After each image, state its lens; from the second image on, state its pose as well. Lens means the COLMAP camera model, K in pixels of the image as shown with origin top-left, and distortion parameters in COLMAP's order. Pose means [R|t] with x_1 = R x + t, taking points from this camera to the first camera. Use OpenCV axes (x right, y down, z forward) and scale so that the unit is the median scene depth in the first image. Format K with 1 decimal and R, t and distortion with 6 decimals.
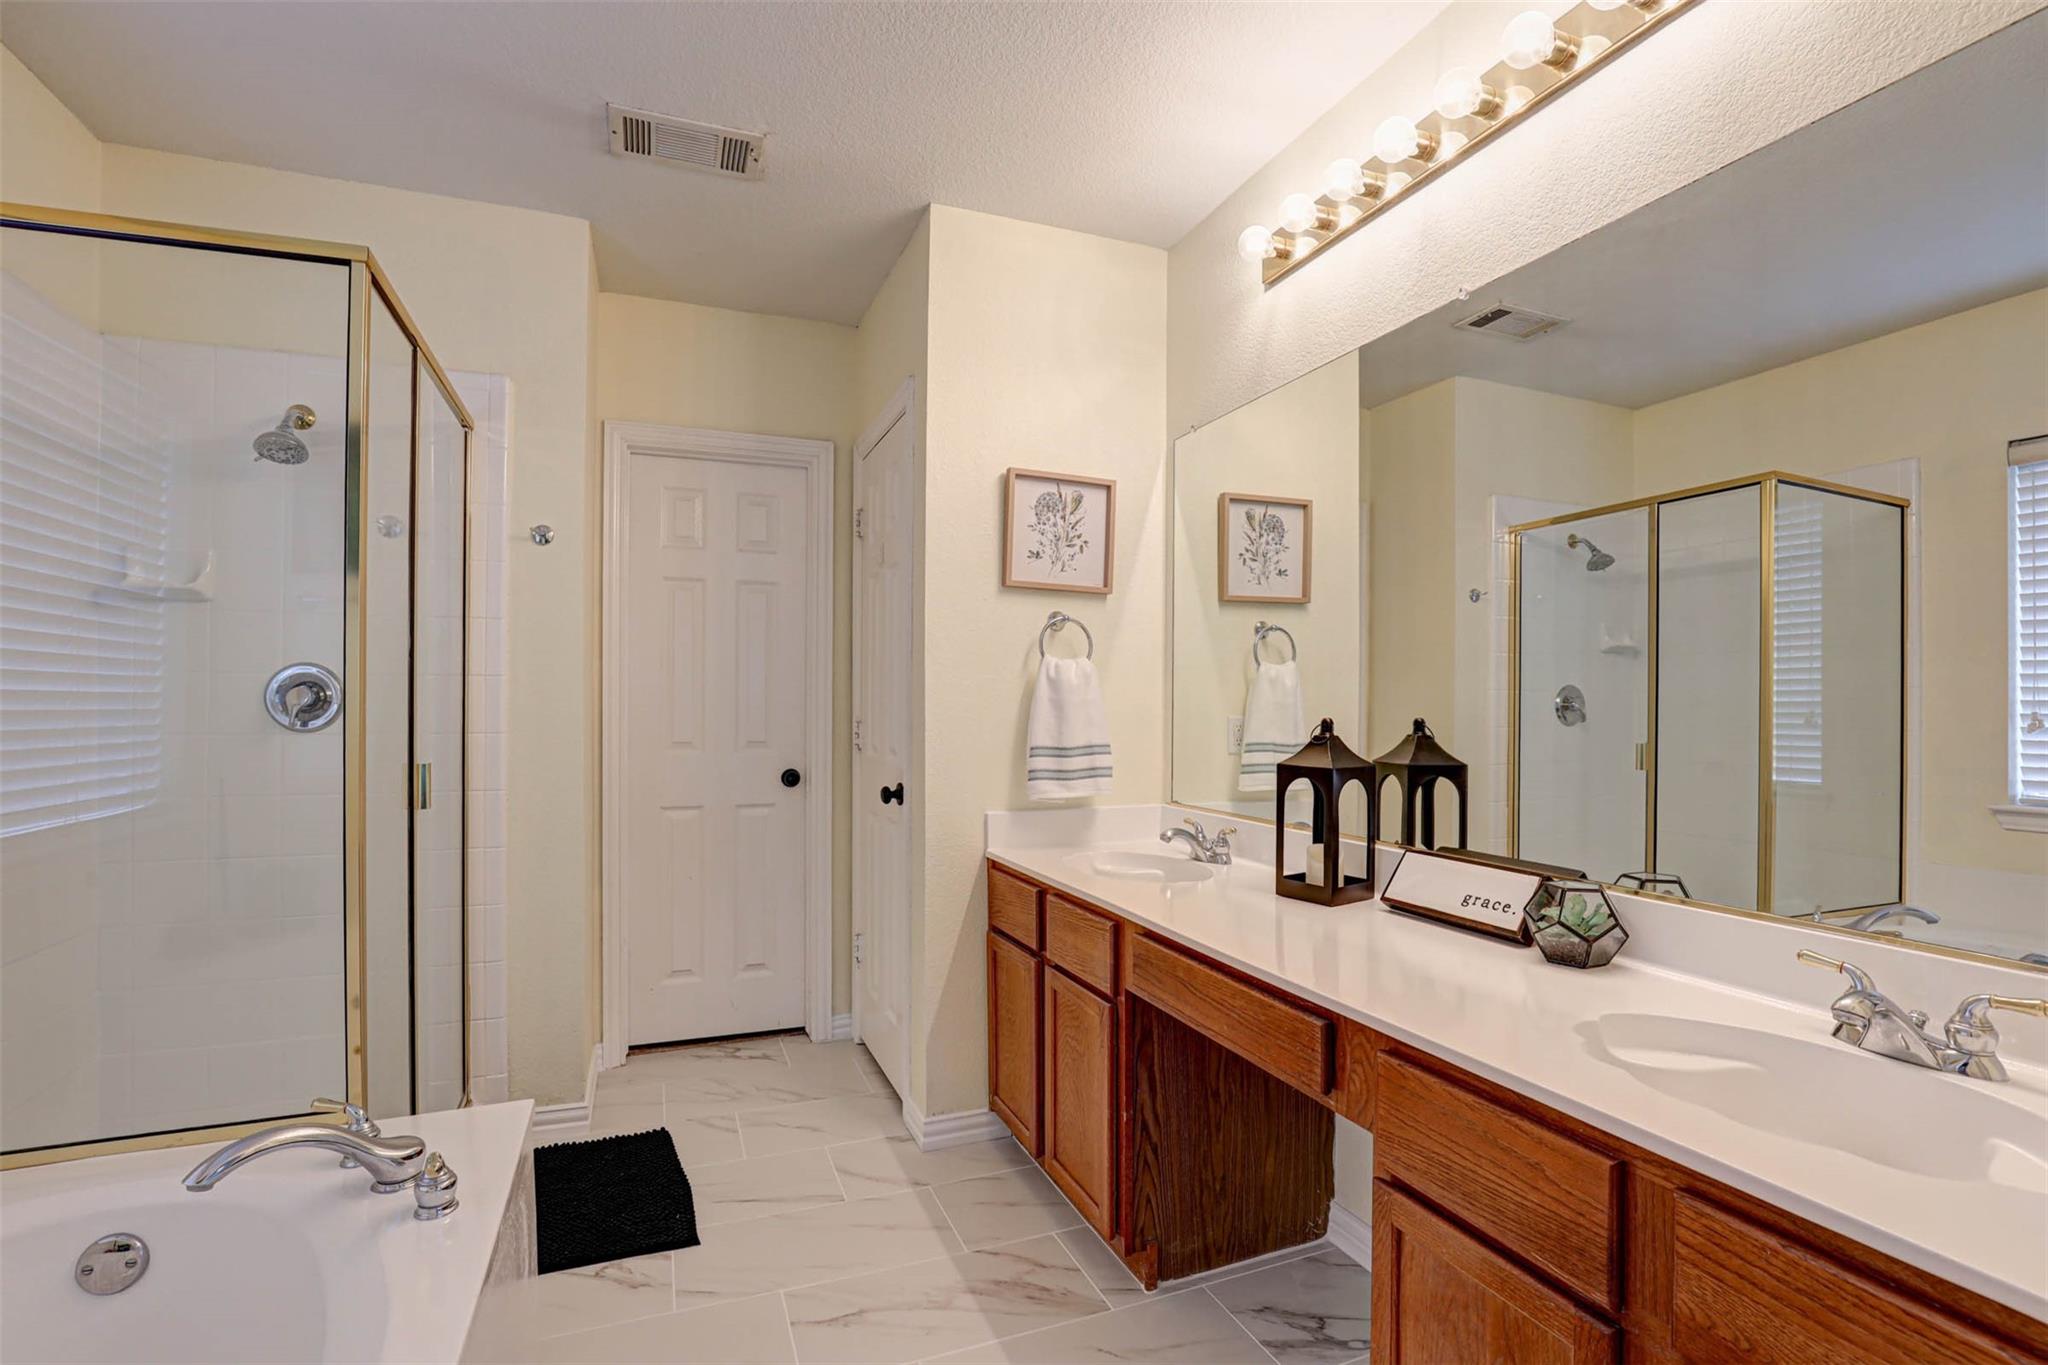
lens RADIAL K [[949.3, 0, 1012.2], [0, 949.3, 720.3], [0, 0, 1]] dist [-0.043954, 0.007108]
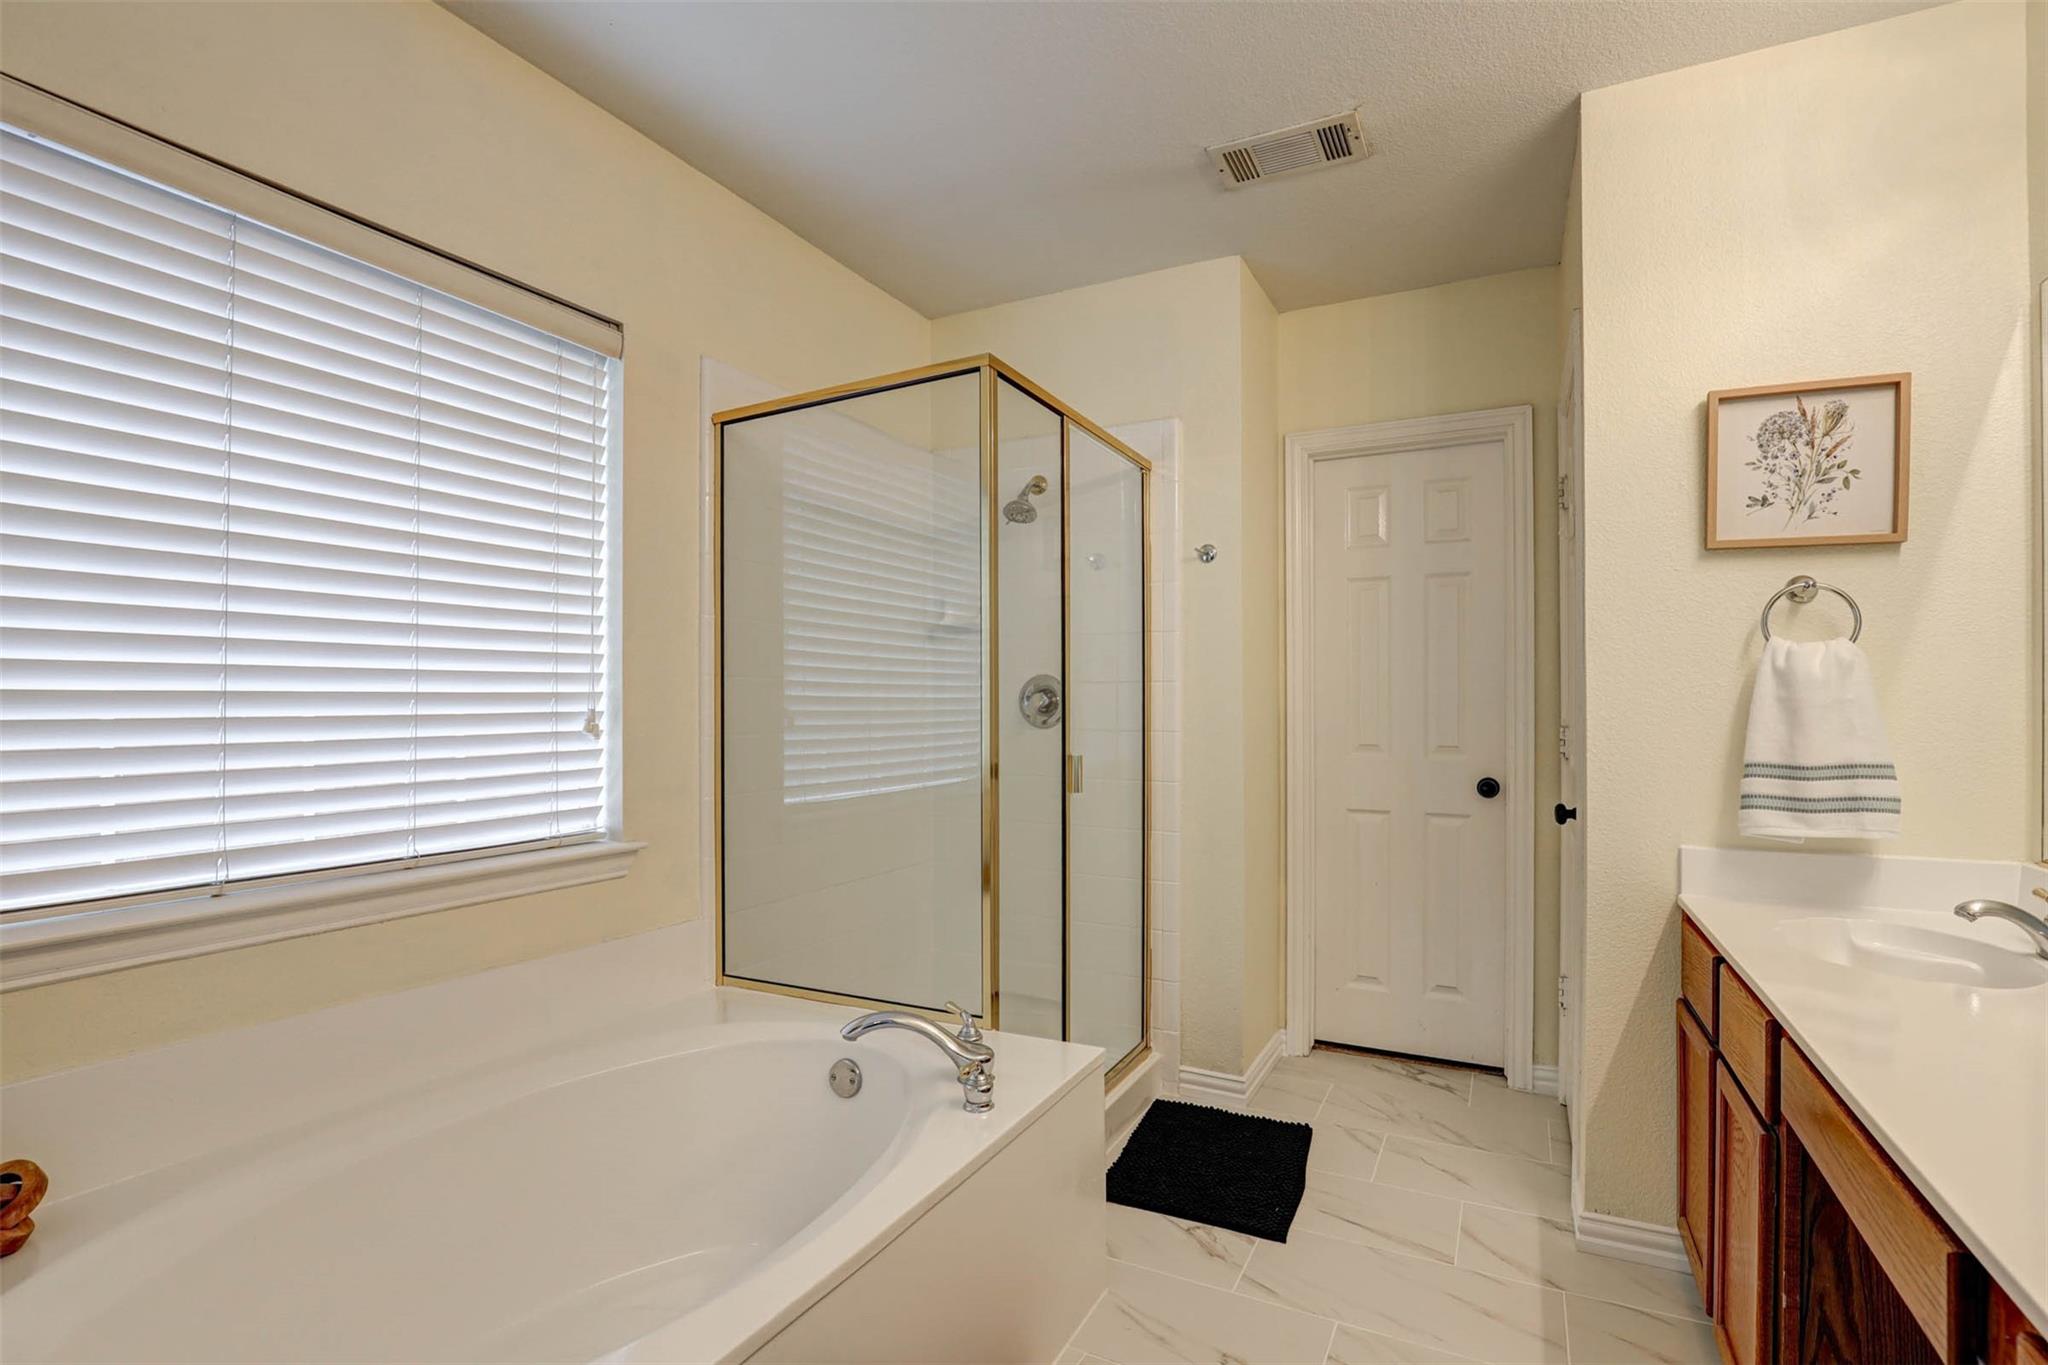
lens RADIAL K [[949.3, 0, 1012.2], [0, 949.3, 720.3], [0, 0, 1]] dist [-0.043954, 0.007108]
pose [[0.649876, 0.009454, -0.759981, 0.193503], [-0.010843, 0.999936, 0.003167, -0.001455], [0.759963, 0.006182, 0.649937, 0.098100]]
